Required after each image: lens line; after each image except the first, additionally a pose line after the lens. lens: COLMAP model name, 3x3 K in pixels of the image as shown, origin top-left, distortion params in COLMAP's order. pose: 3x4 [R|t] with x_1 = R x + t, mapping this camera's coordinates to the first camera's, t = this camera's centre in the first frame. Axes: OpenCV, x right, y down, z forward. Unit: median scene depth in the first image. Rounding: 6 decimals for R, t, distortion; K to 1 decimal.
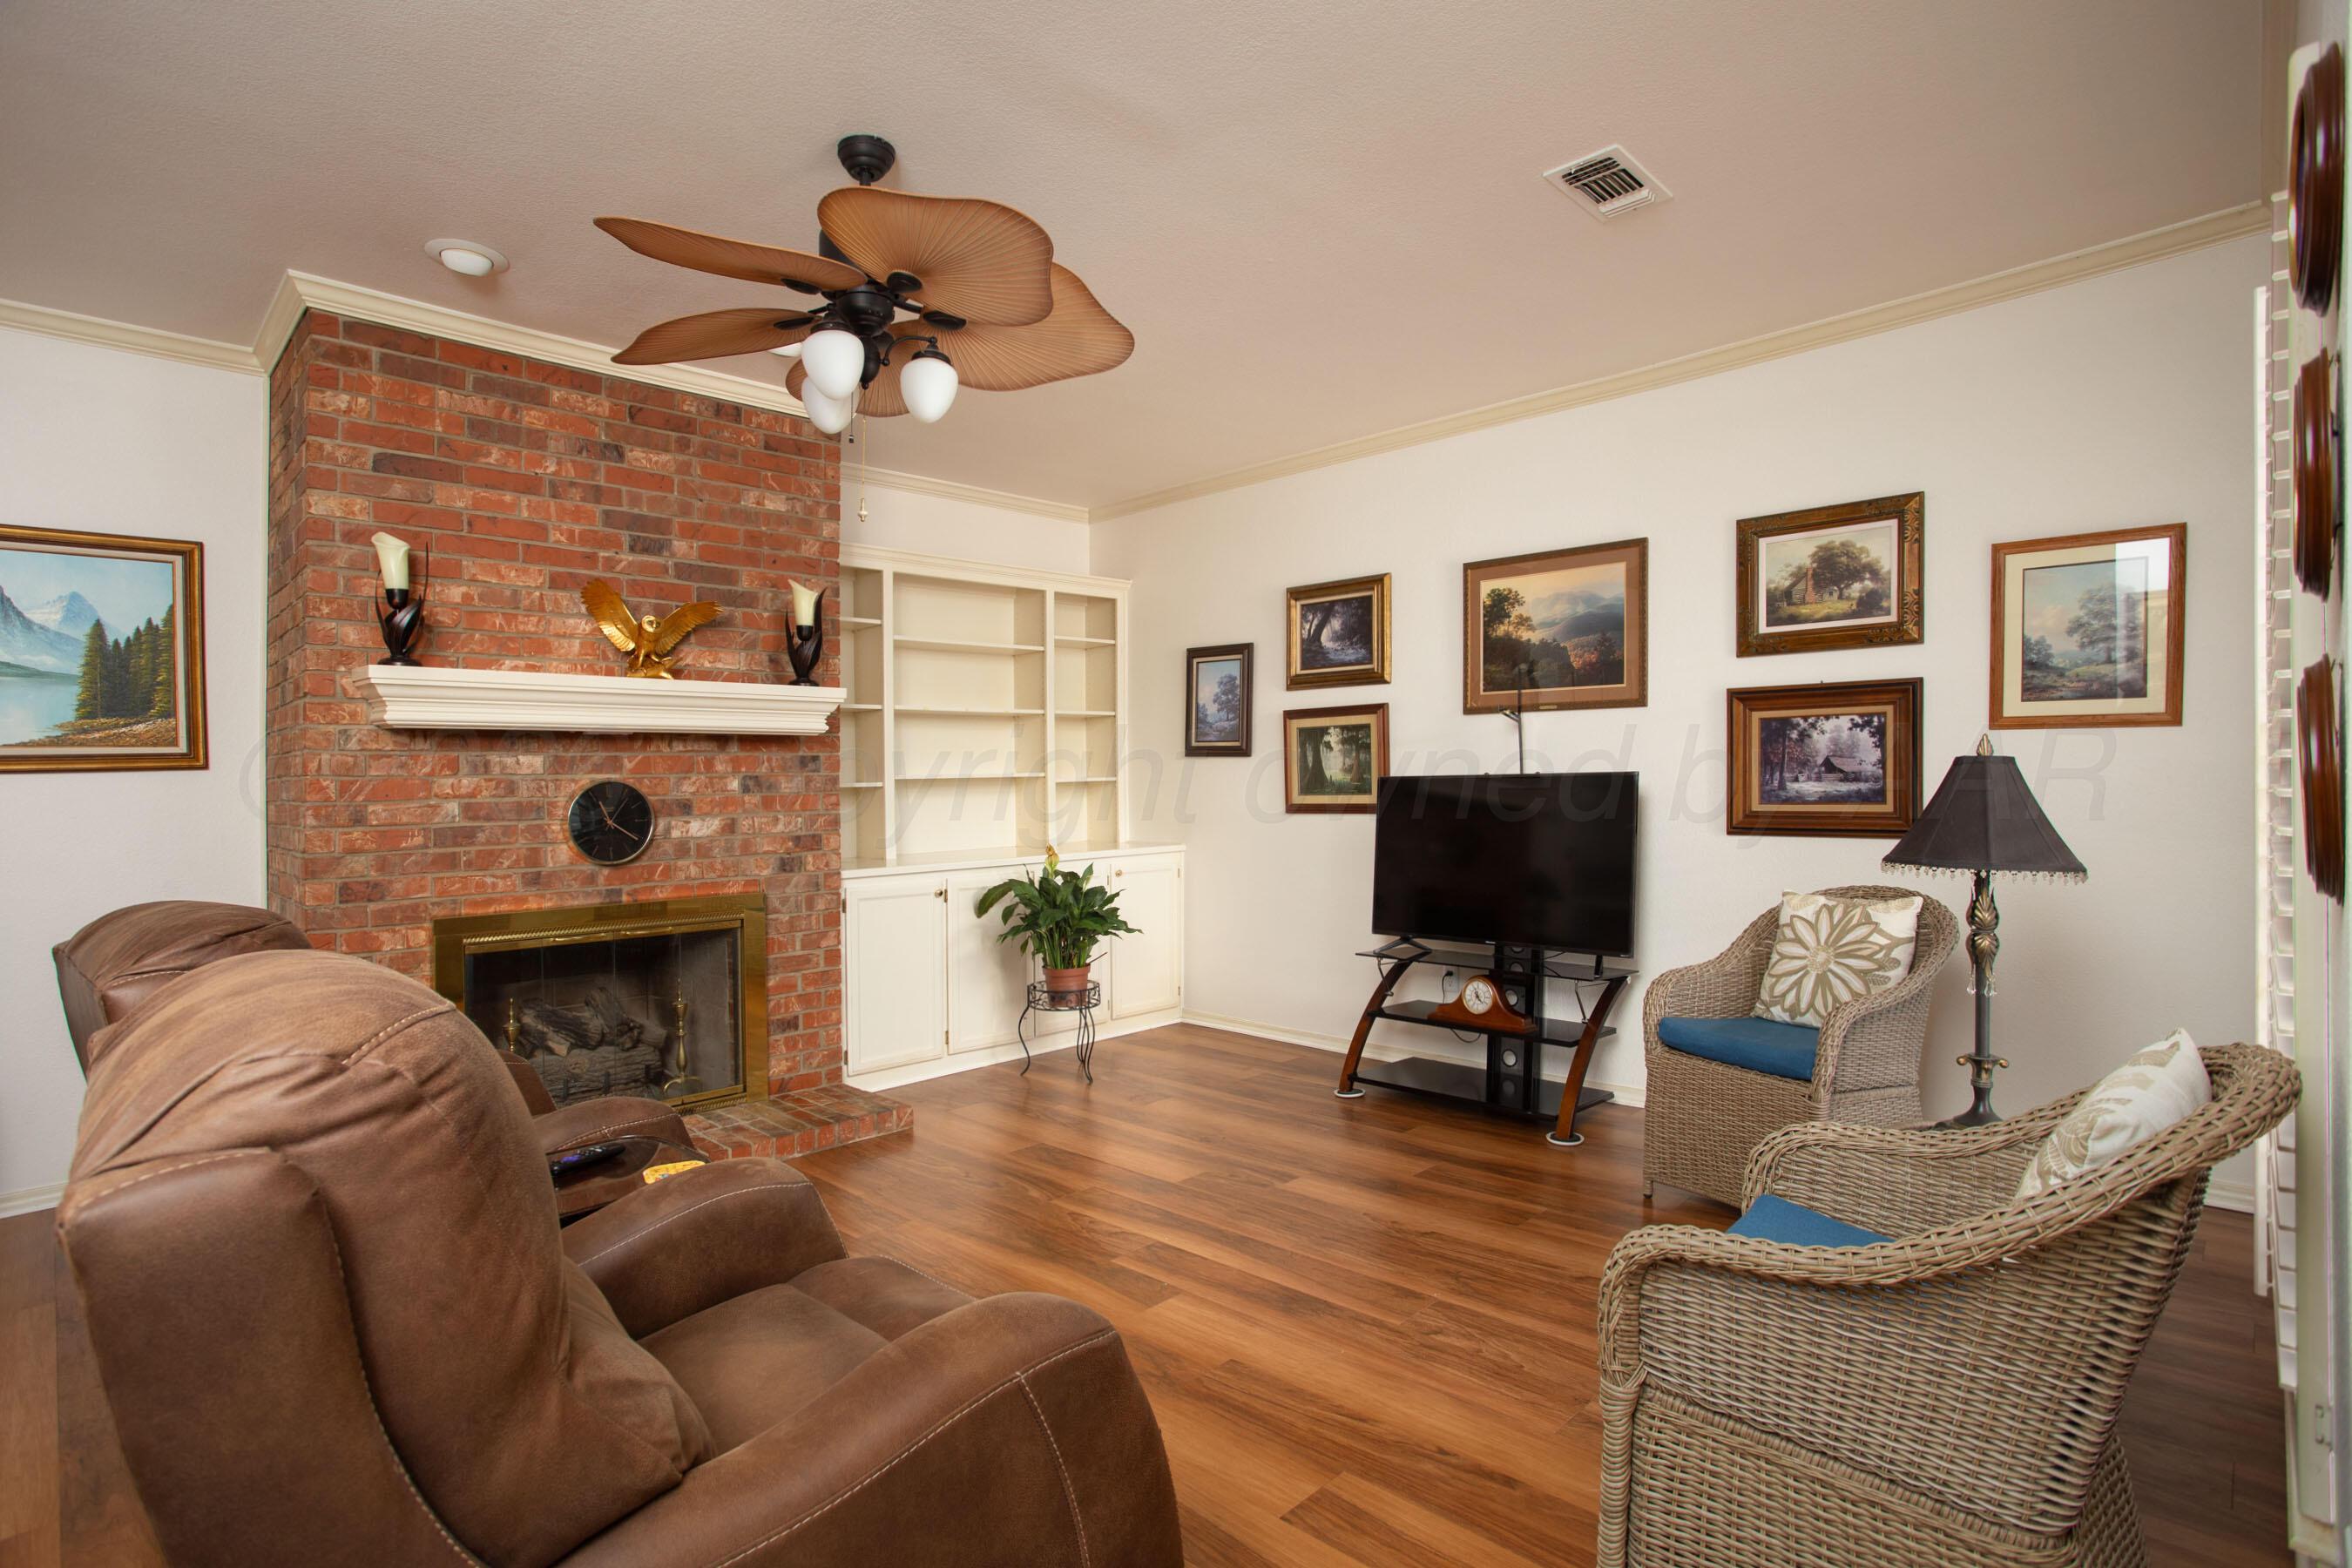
lens RADIAL K [[1168.2, 0, 1182.9], [0, 1168.2, 788.4], [0, 0, 1]] dist [-0.049535, 0.001621]
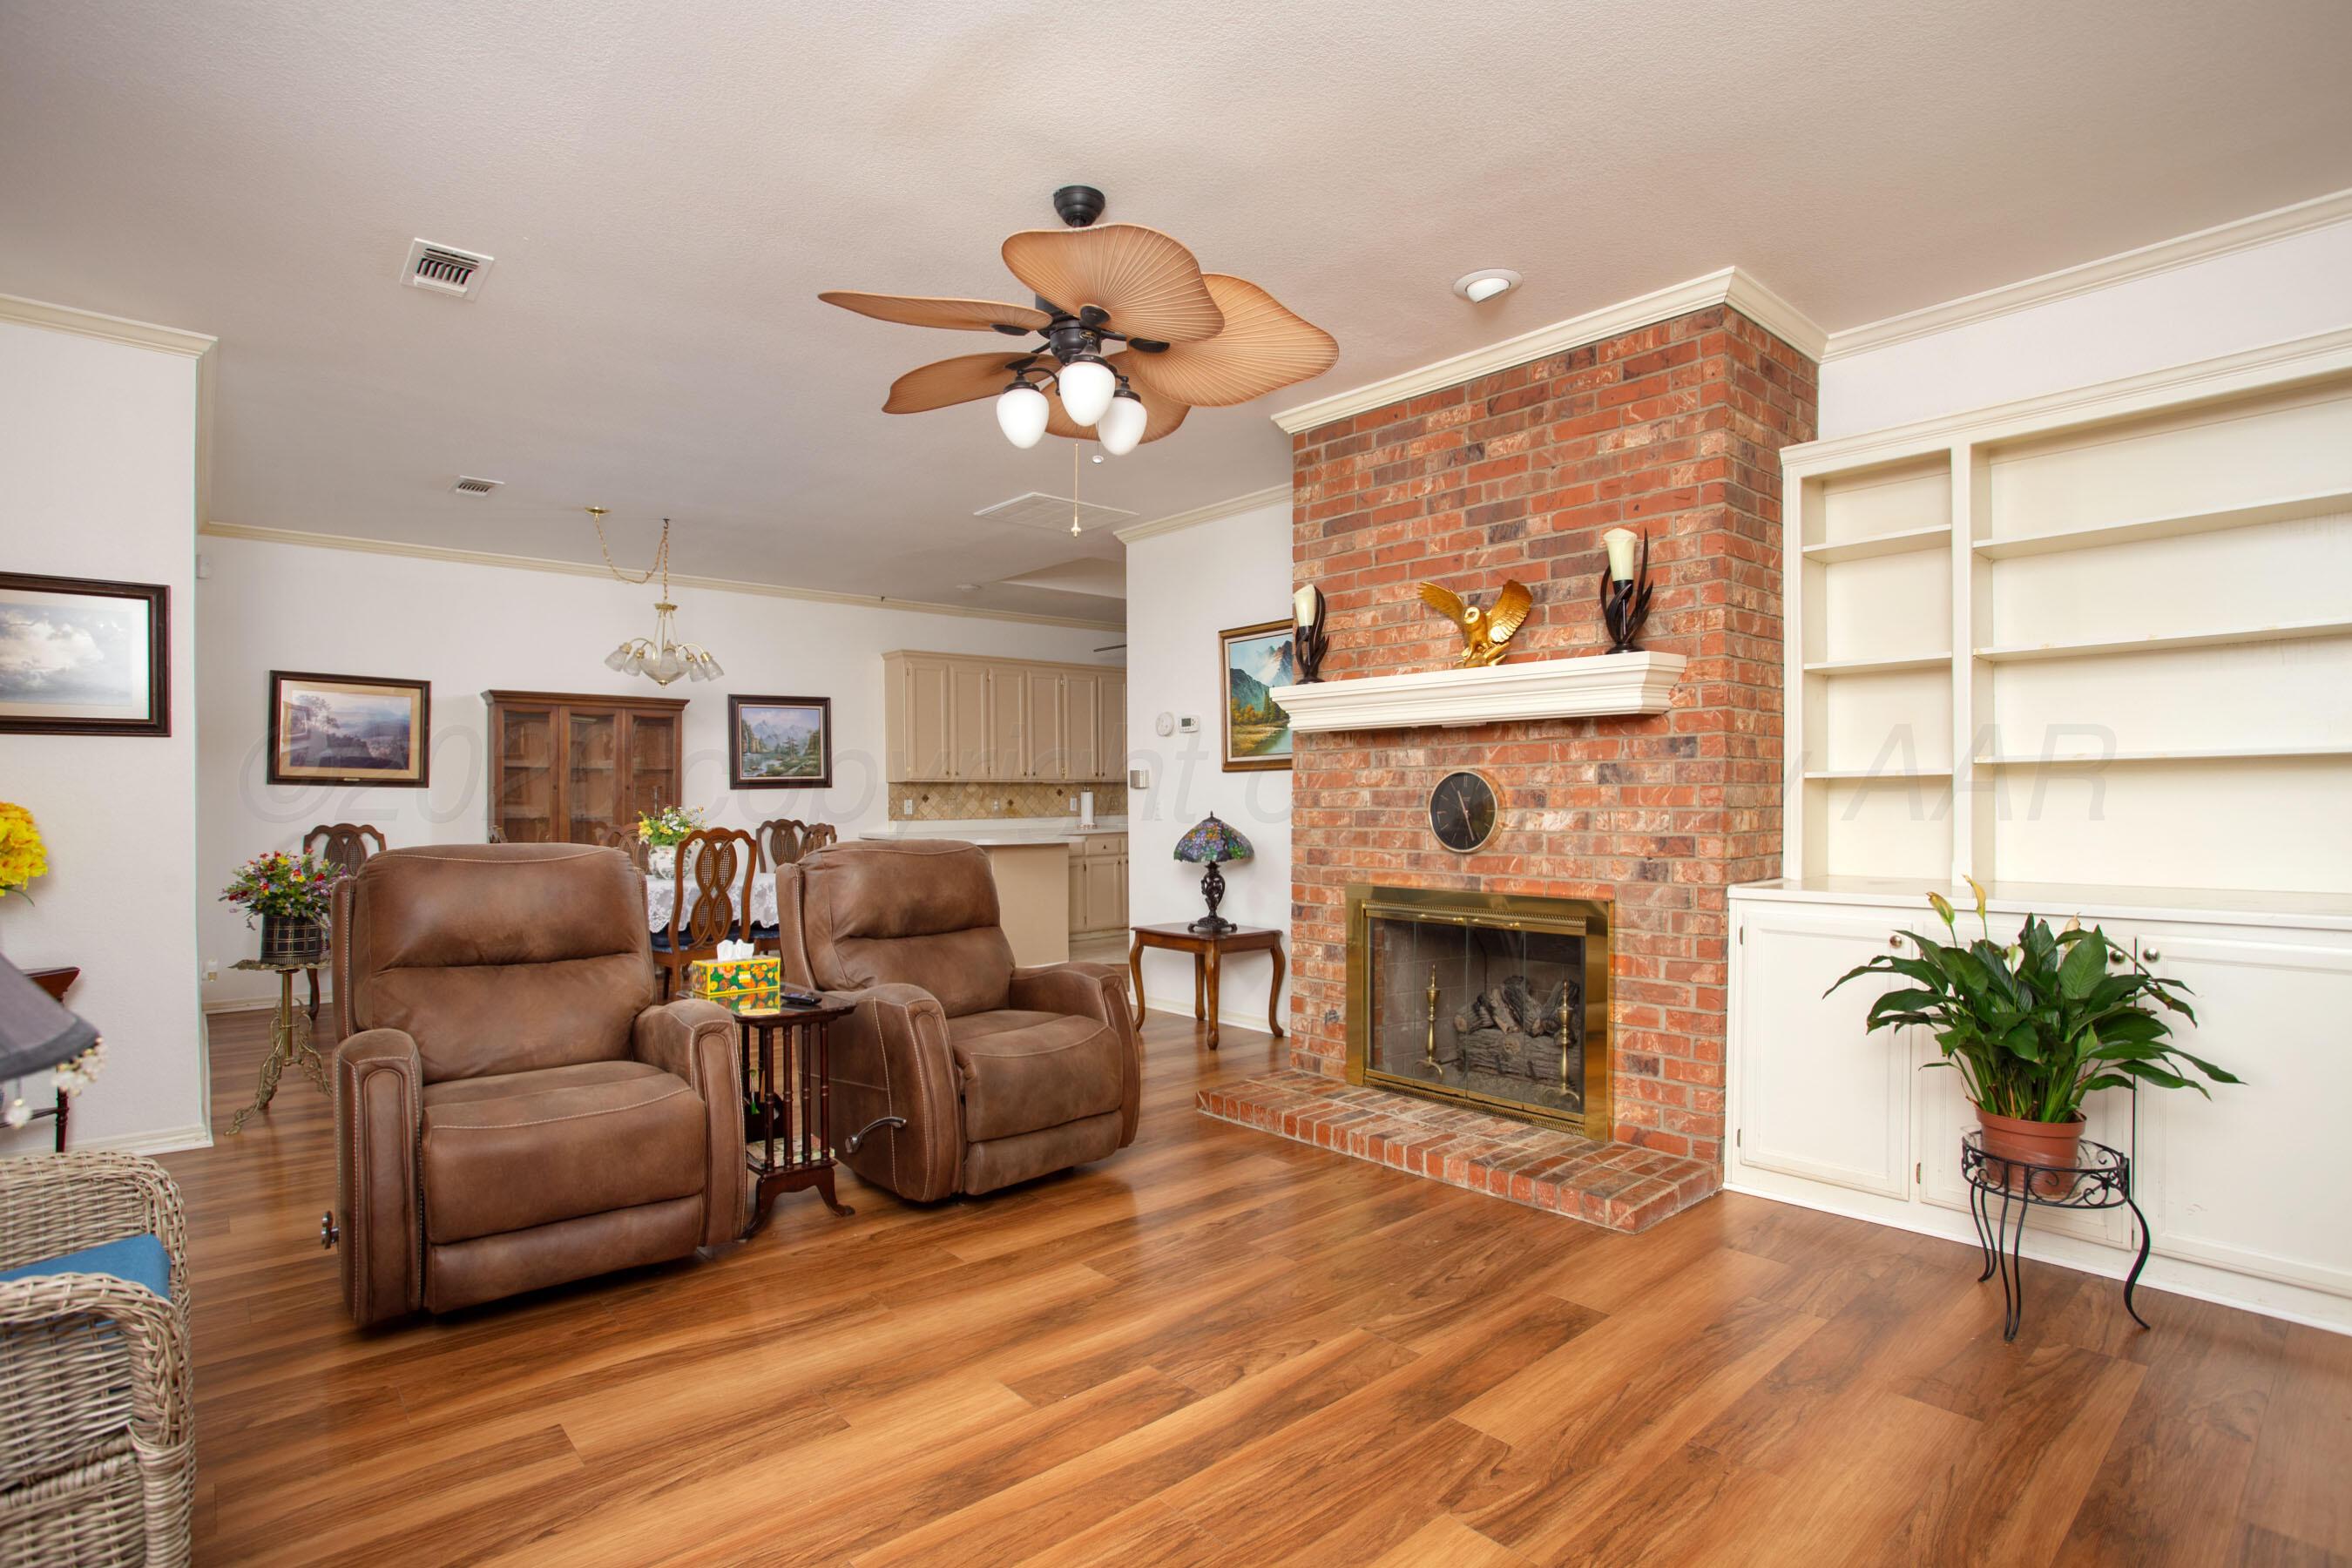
lens RADIAL K [[1168.2, 0, 1183.1], [0, 1168.2, 770.1], [0, 0, 1]] dist [-0.049535, 0.001621]
pose [[-0.069350, -0.006666, -0.997570, 0.530680], [0.002061, 0.999975, -0.006825, -0.001110], [0.997590, -0.002529, -0.069335, 0.772307]]
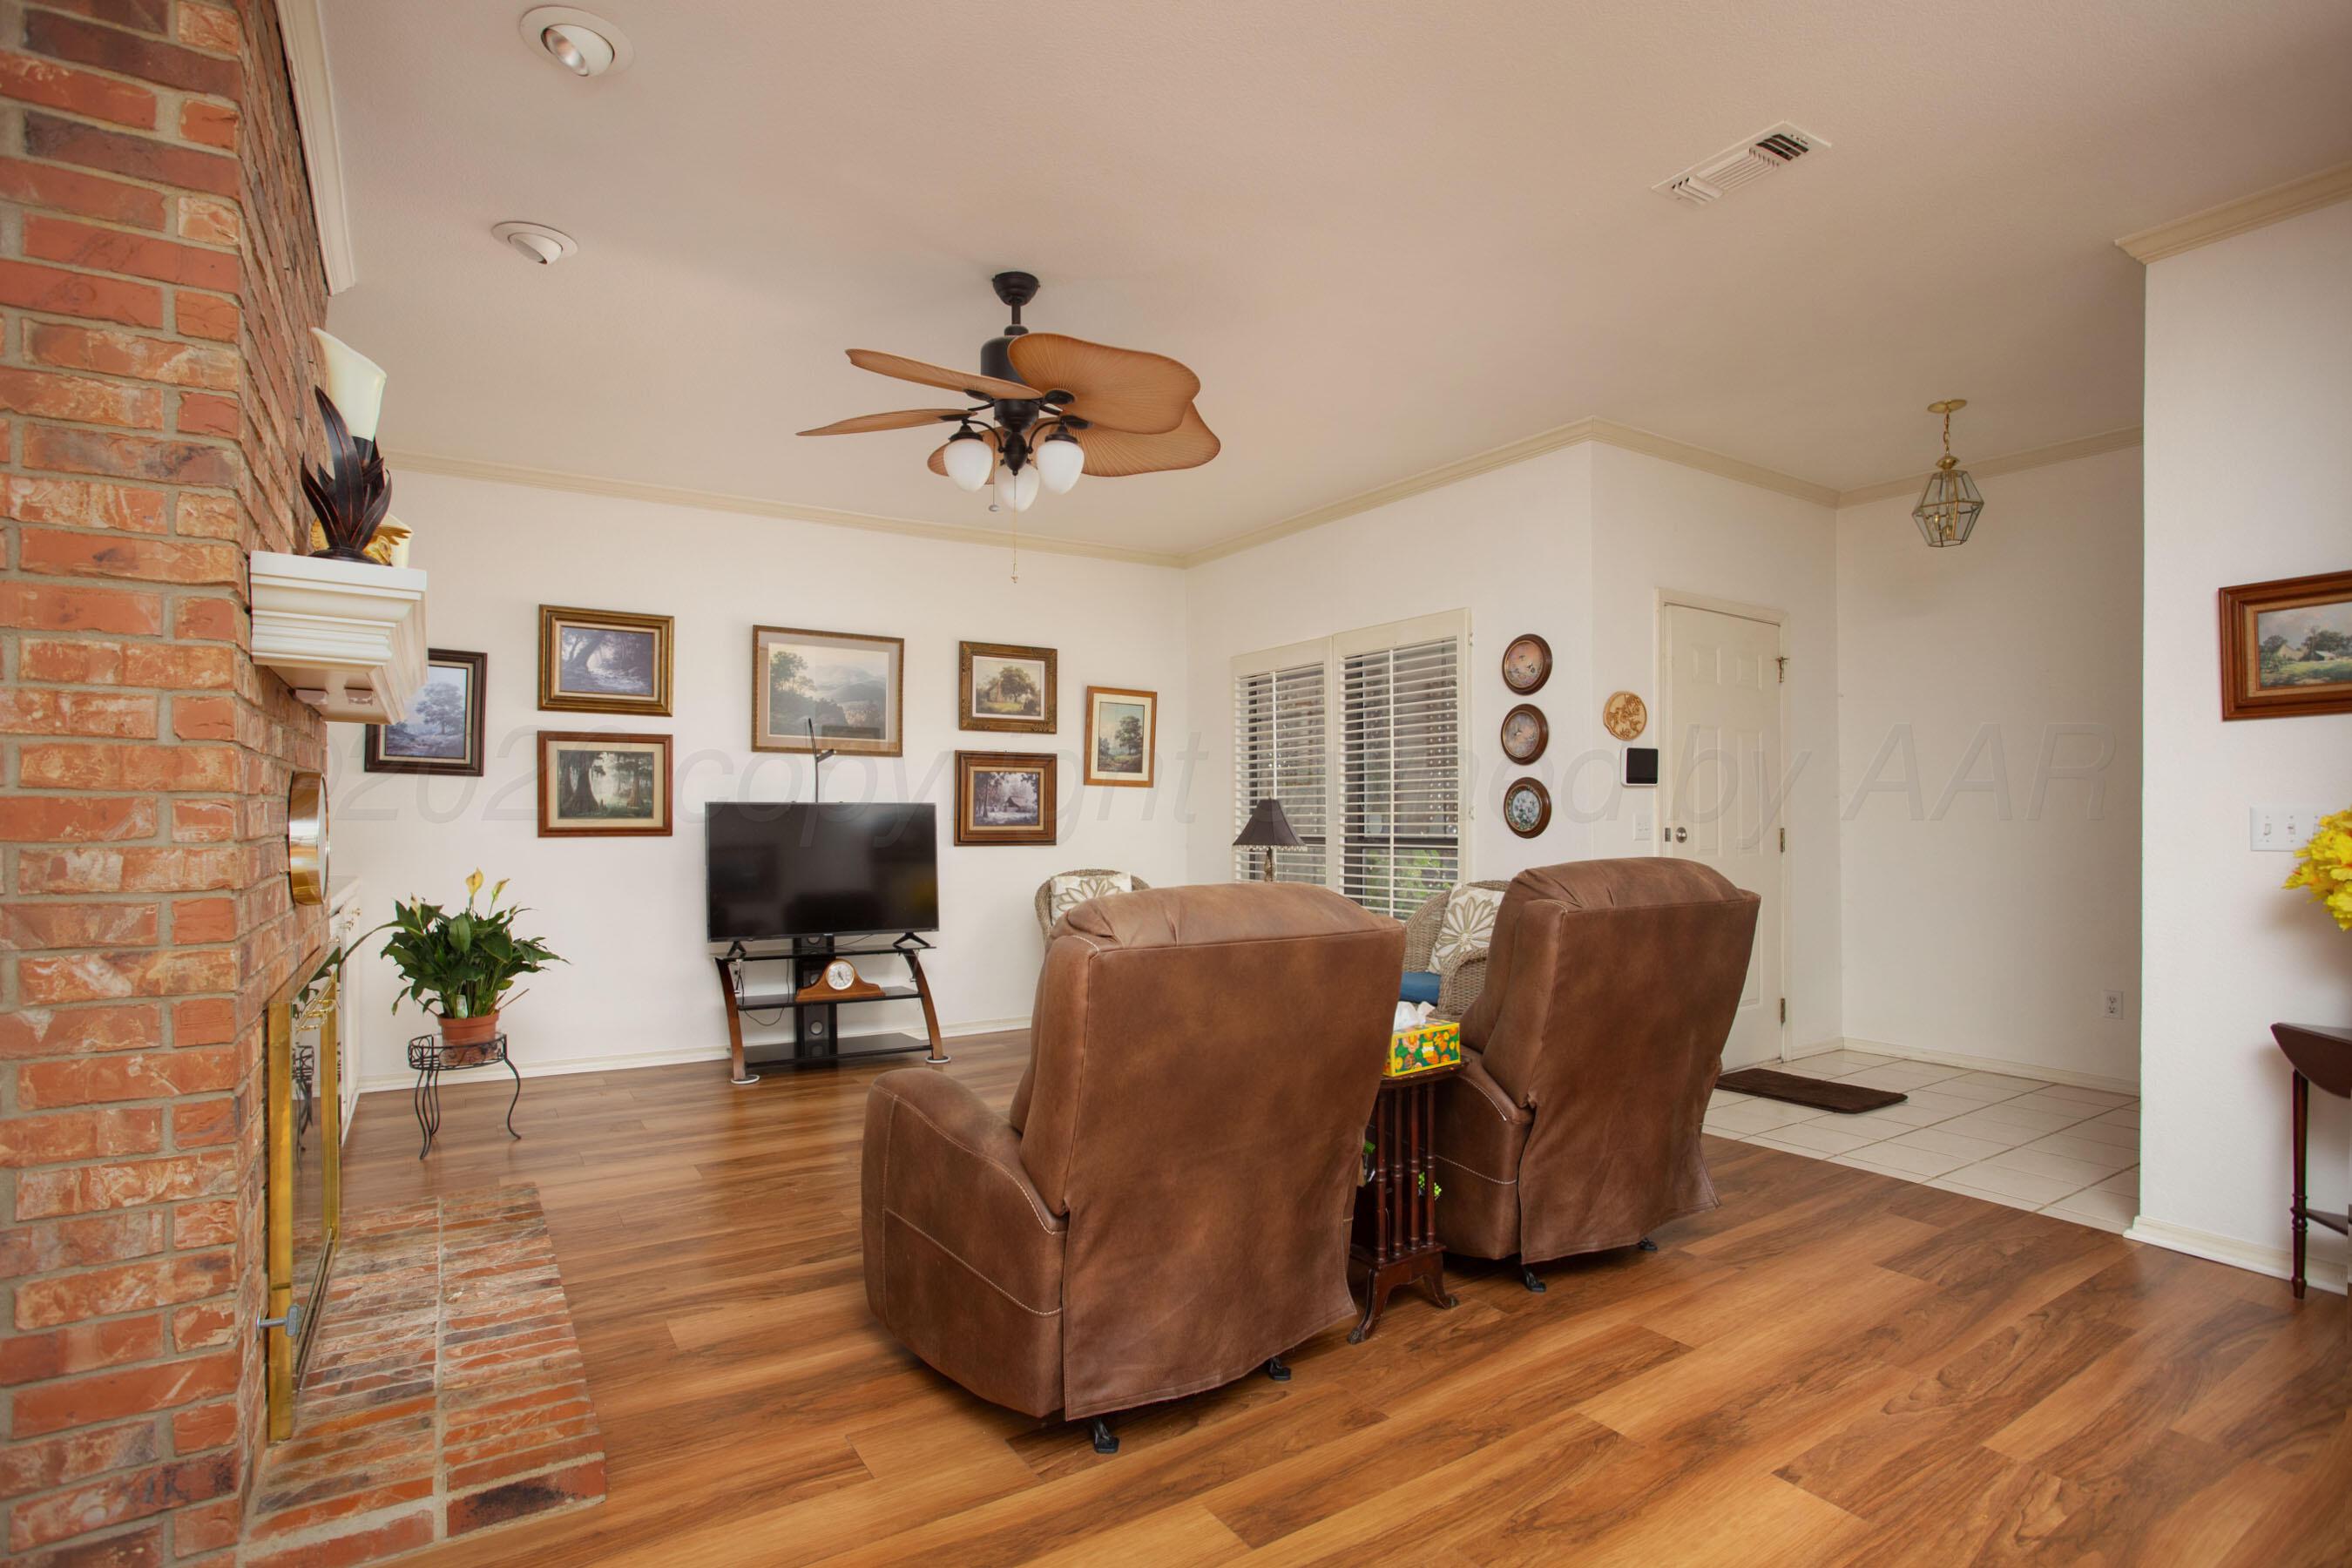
lens RADIAL K [[1168.2, 0, 1170.7], [0, 1168.2, 798.2], [0, 0, 1]] dist [-0.049535, 0.001621]
pose [[0.222836, 0.030704, 0.974372, -0.946460], [0.002182, 0.999486, -0.031994, 0.026608], [-0.974854, 0.009255, 0.222654, 0.373582]]
